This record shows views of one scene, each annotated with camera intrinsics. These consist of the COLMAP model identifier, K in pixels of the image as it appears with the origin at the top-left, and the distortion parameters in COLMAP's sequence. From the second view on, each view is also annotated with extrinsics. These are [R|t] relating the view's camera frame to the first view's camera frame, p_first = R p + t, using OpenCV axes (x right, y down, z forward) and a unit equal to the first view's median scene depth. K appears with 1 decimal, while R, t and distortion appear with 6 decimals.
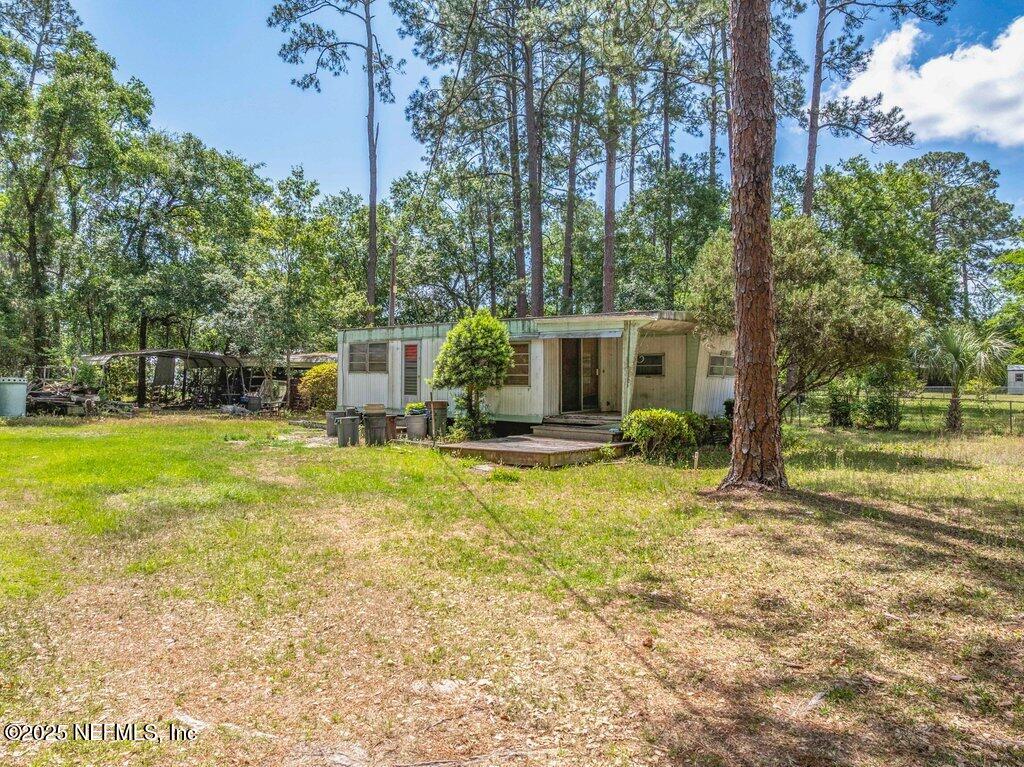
lens RADIAL K [[712.8, 0, 512.0], [0, 712.8, 378.7], [0, 0, 1]] dist [-0.047915, 0.011853]
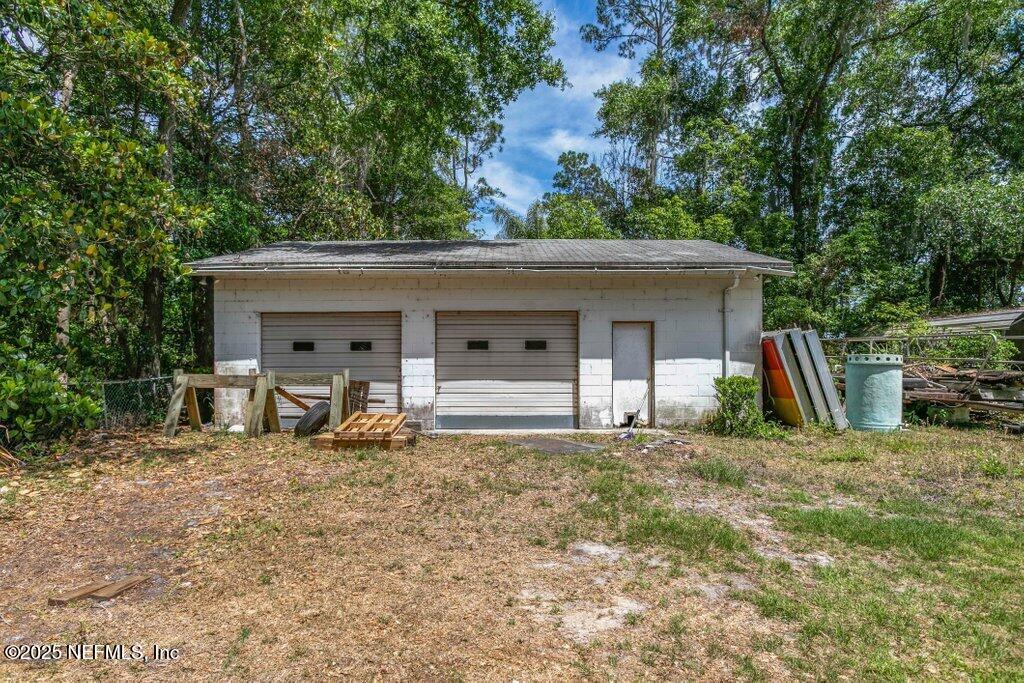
lens RADIAL K [[535.7, 0, 512.9], [0, 535.7, 365.3], [0, 0, 1]] dist [-0.011229, 0.001571]
pose [[0.637994, 0.006176, -0.770017, -0.455570], [0.004703, 0.999918, 0.011916, 0.000455], [0.770027, -0.011224, 0.637912, 0.408077]]
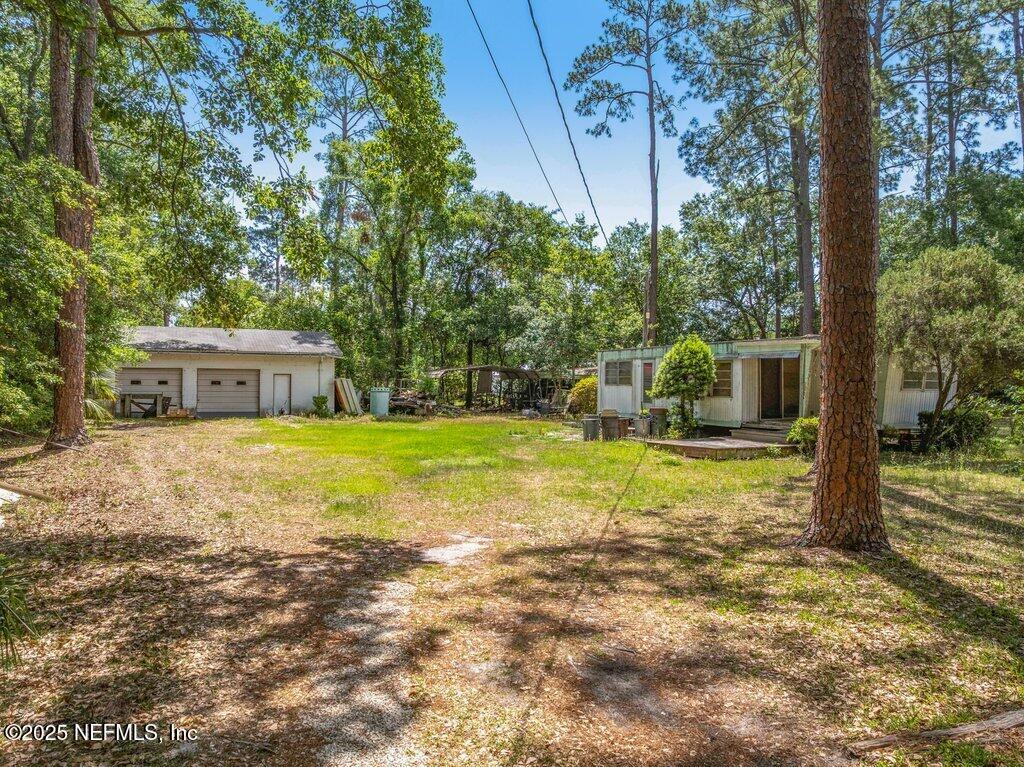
lens RADIAL K [[712.8, 0, 519.5], [0, 712.8, 380.0], [0, 0, 1]] dist [-0.047915, 0.011853]
pose [[0.906231, -0.001439, -0.422780, 0.116406], [-0.002202, 0.999965, -0.008124, -0.004619], [0.422776, 0.008294, 0.906196, -0.146783]]
